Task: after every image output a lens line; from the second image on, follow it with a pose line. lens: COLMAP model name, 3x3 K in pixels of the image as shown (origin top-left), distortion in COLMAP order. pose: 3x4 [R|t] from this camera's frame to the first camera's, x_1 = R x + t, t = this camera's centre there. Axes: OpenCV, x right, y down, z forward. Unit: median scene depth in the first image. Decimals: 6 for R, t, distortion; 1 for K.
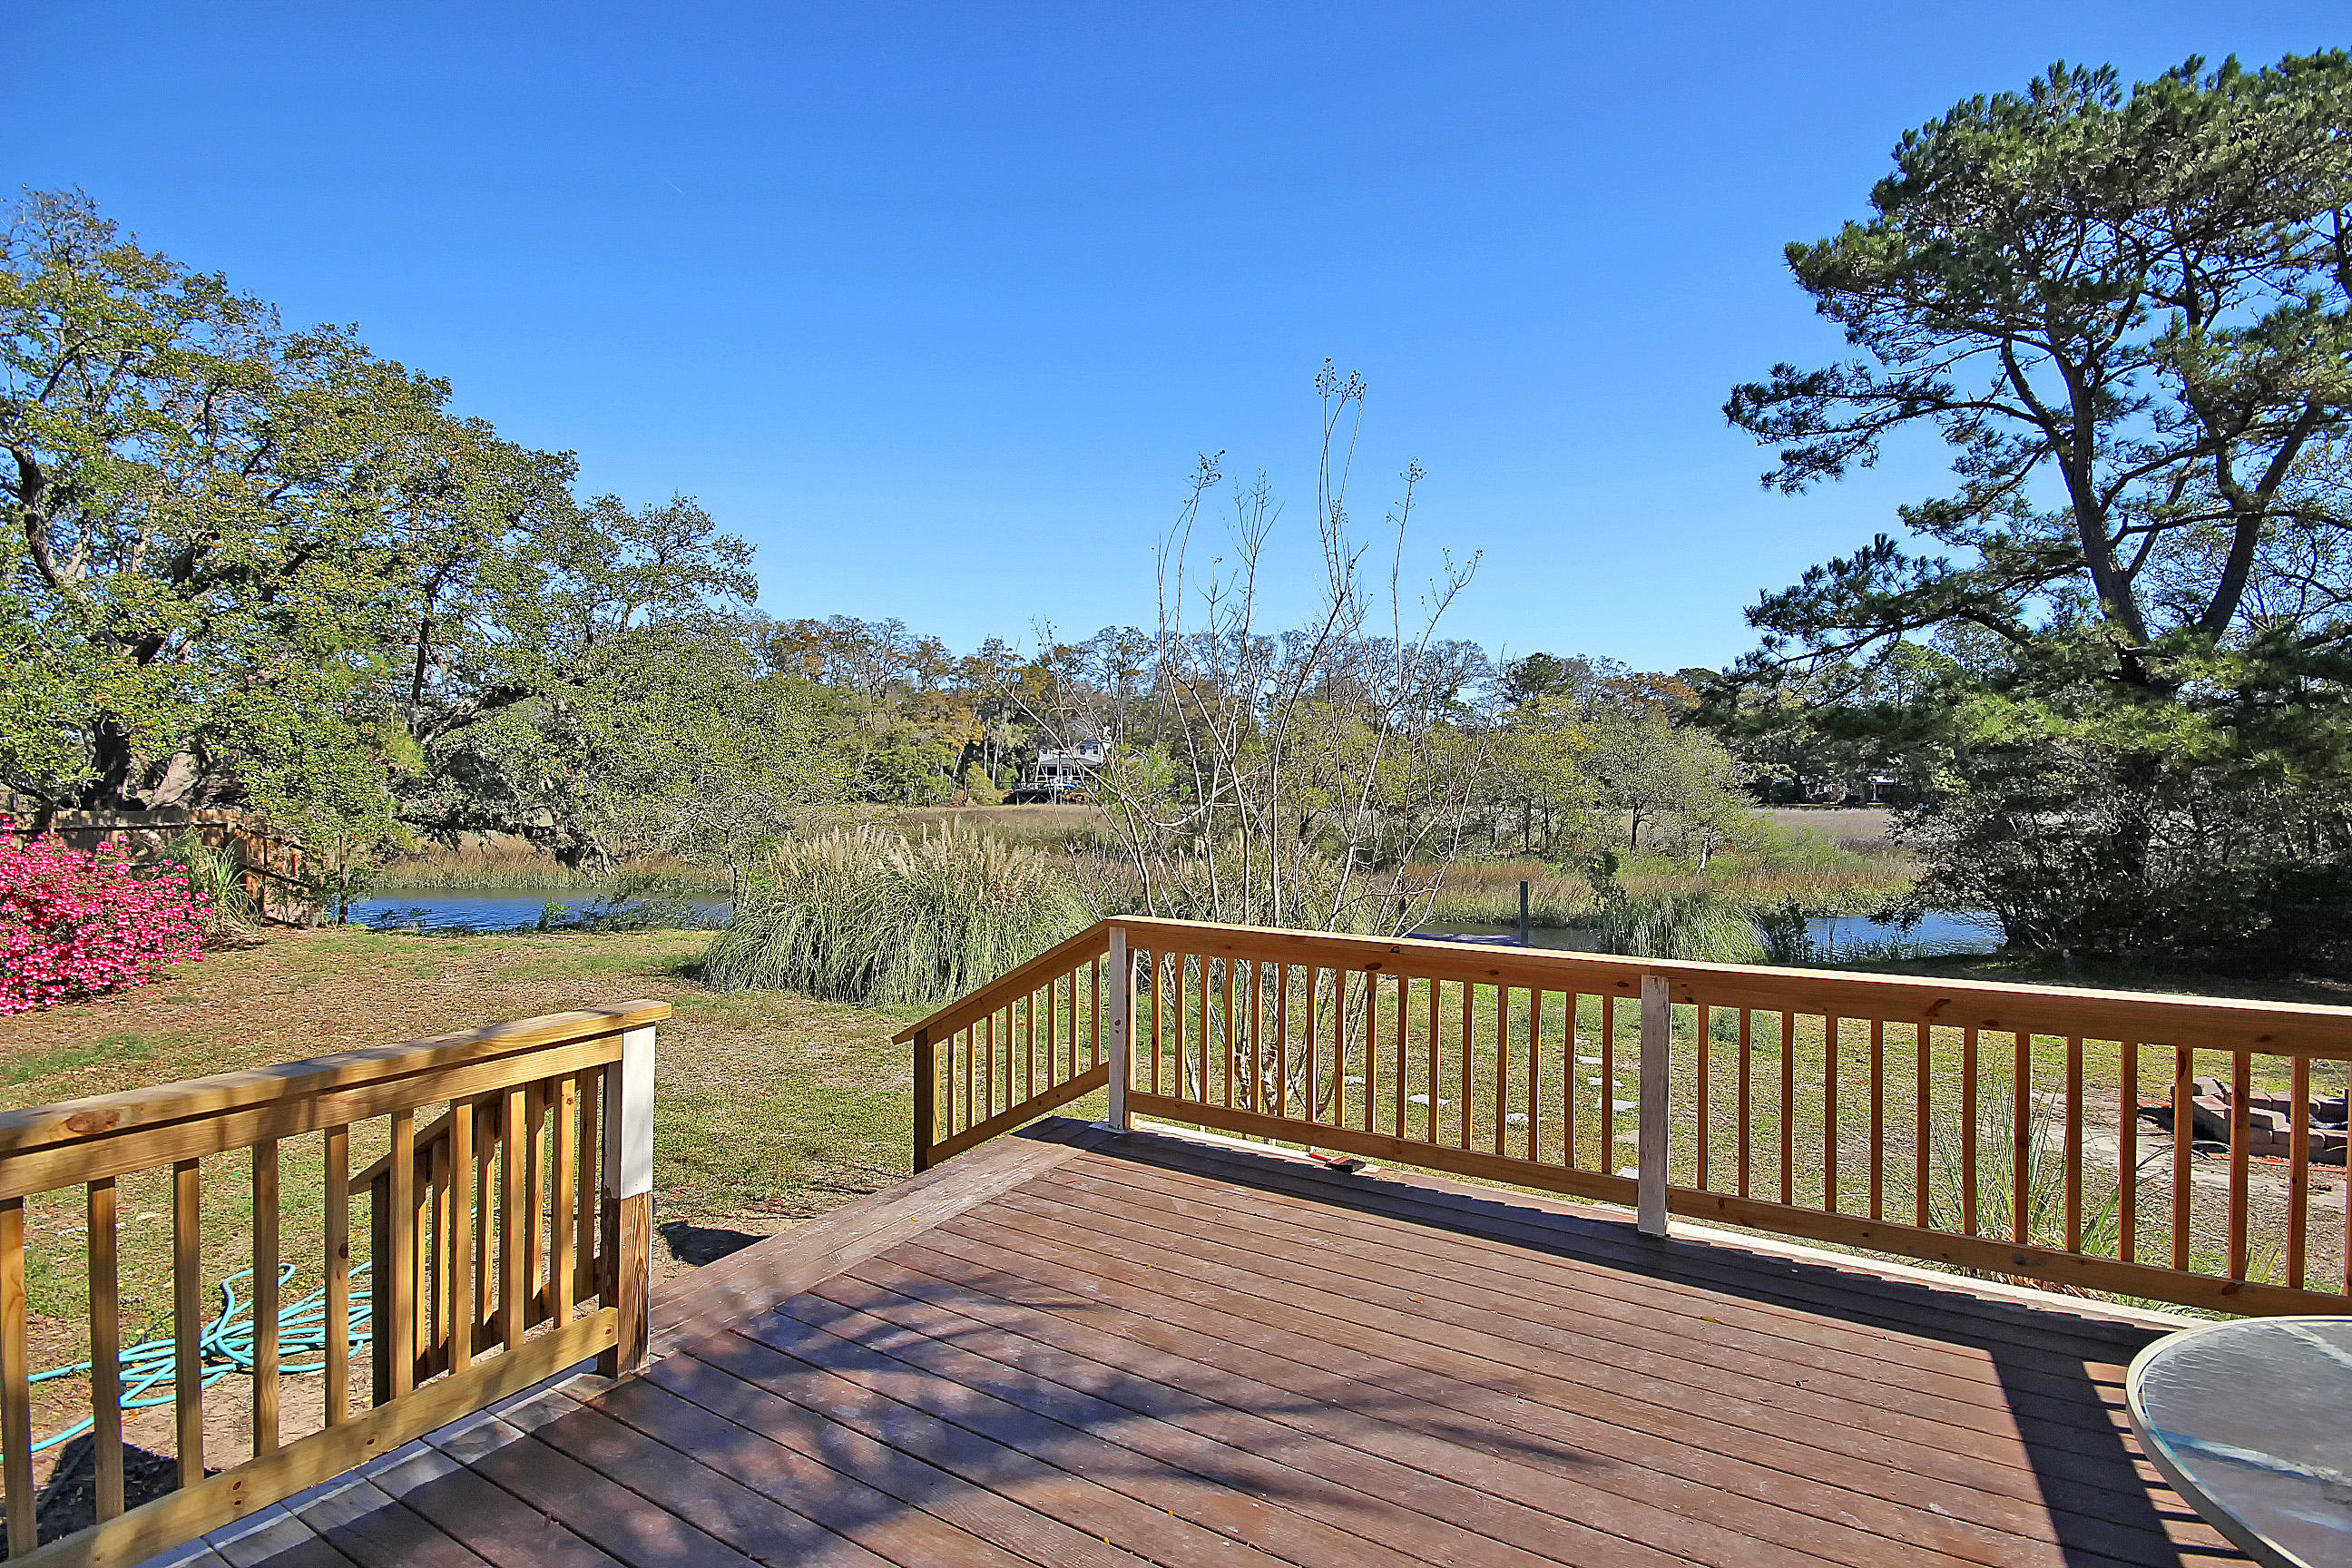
lens RADIAL K [[1098.9, 0, 1222.2], [0, 1098.9, 793.1], [0, 0, 1]] dist [0.001012, -0.008784]
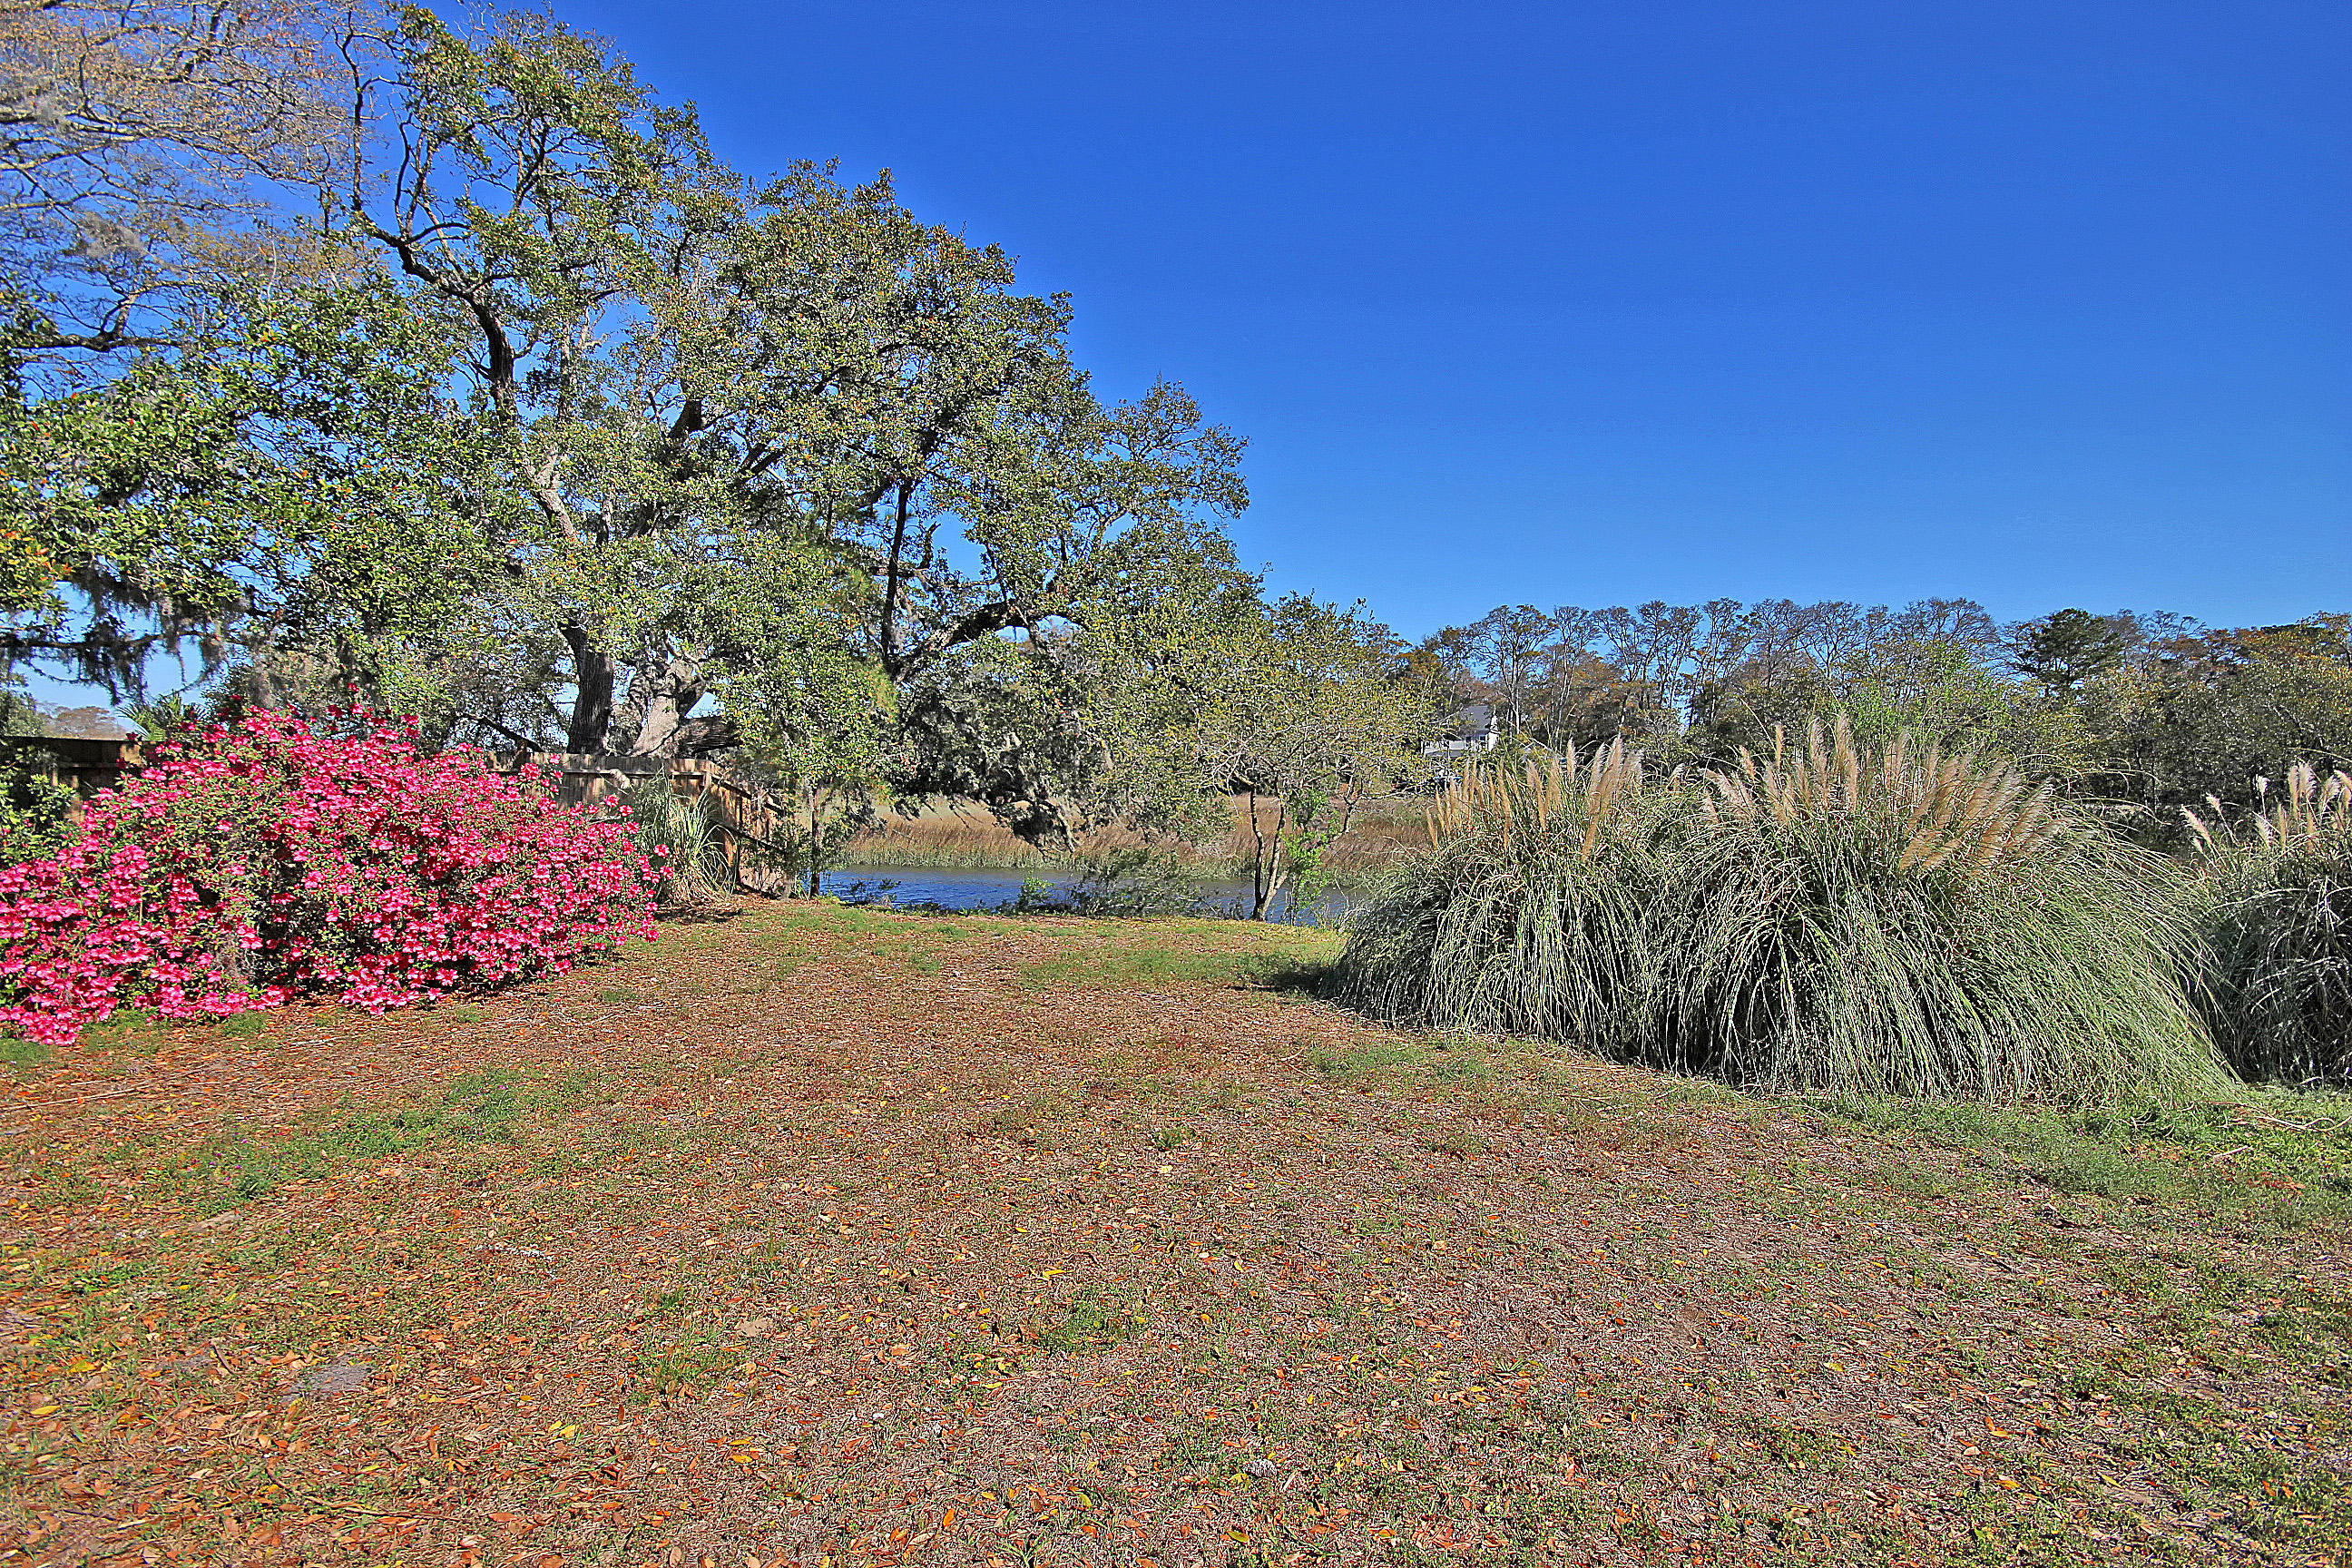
lens RADIAL K [[1093.6, 0, 1179.5], [0, 1093.6, 785.5], [0, 0, 1]] dist [0.000477, -0.000117]
pose [[0.938788, -0.000119, -0.344496, -0.236151], [-0.002788, 0.999965, -0.007941, 0.038463], [0.344485, 0.008416, 0.938754, 0.289123]]
